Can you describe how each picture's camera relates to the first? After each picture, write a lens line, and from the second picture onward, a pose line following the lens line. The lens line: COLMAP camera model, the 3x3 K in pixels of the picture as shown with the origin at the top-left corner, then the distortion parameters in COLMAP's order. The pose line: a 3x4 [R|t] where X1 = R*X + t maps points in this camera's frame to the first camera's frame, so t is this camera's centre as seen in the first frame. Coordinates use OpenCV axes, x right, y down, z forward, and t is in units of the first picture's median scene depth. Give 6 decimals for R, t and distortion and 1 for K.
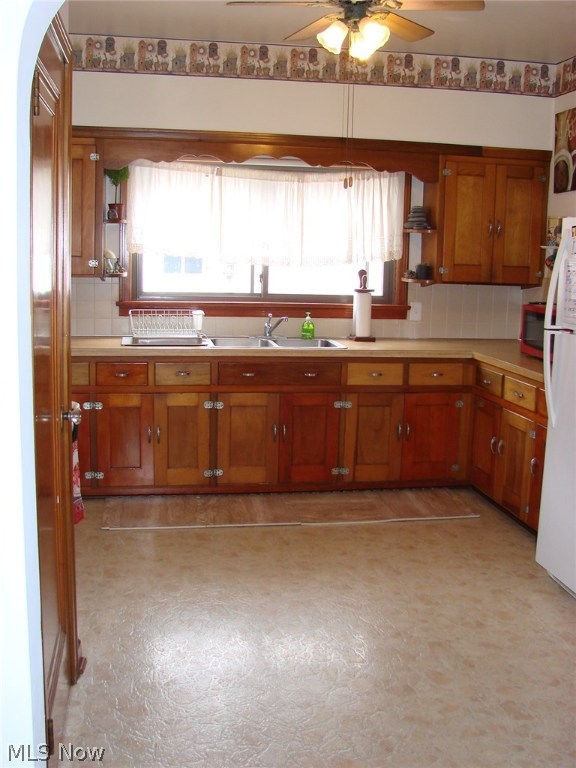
lens RADIAL K [[827.1, 0, 288.0], [0, 827.1, 384.0], [0, 0, 1]] dist [-0.226396, 0.281351]
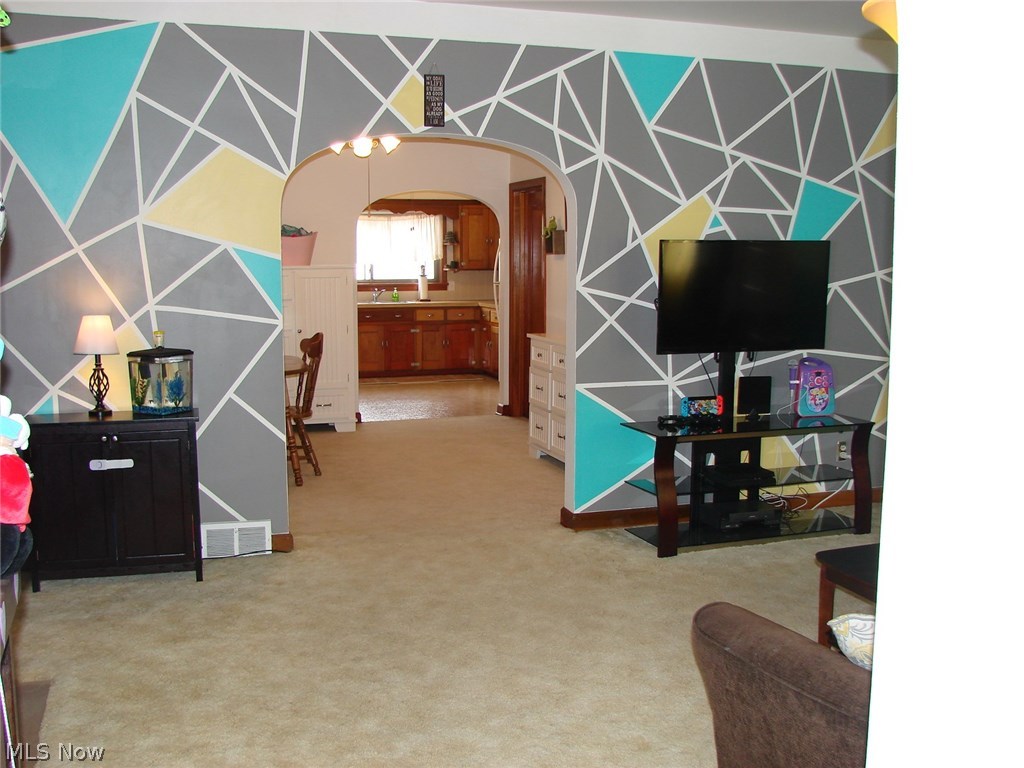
lens RADIAL K [[1102.8, 0, 512.0], [0, 1102.8, 384.0], [0, 0, 1]] dist [-0.226396, 0.281351]
pose [[0.987779, -0.044404, 0.149403, -0.104332], [0.050924, 0.997897, -0.040098, 0.267363], [-0.147308, 0.047216, 0.987963, -1.647154]]
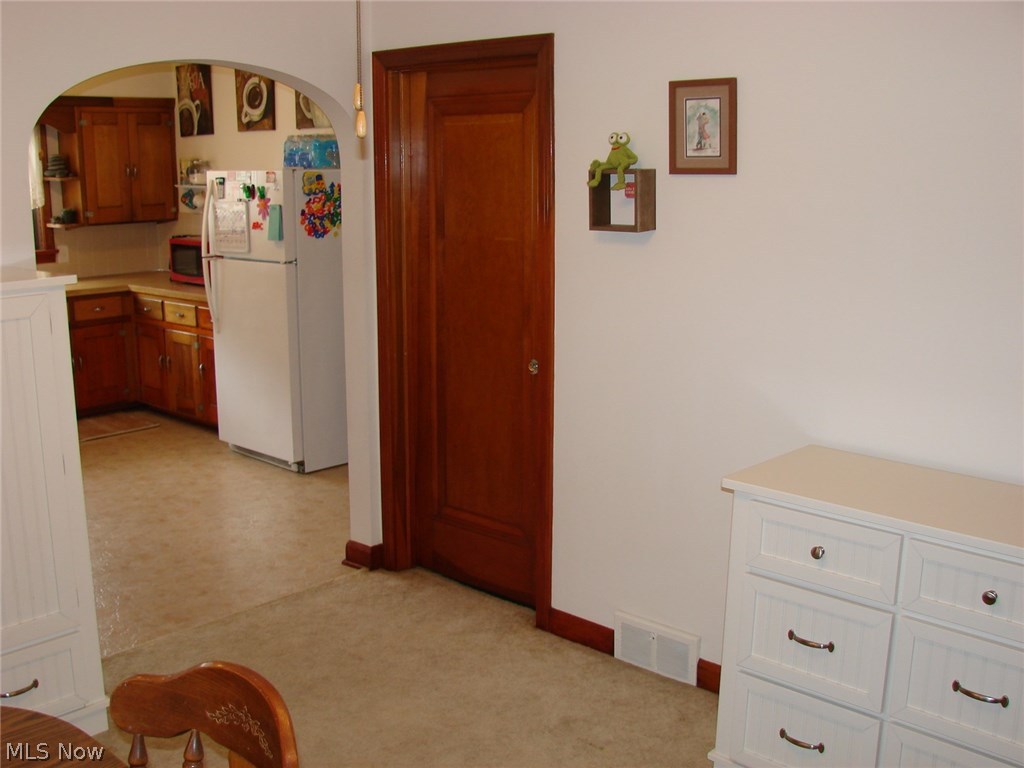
lens RADIAL K [[1102.8, 0, 512.0], [0, 1102.8, 384.0], [0, 0, 1]] dist [-0.226396, 0.281351]
pose [[0.790786, -0.150171, 0.593386, -0.245616], [0.121794, 0.988656, 0.087892, 0.028592], [-0.599853, 0.002767, 0.800105, -0.479471]]
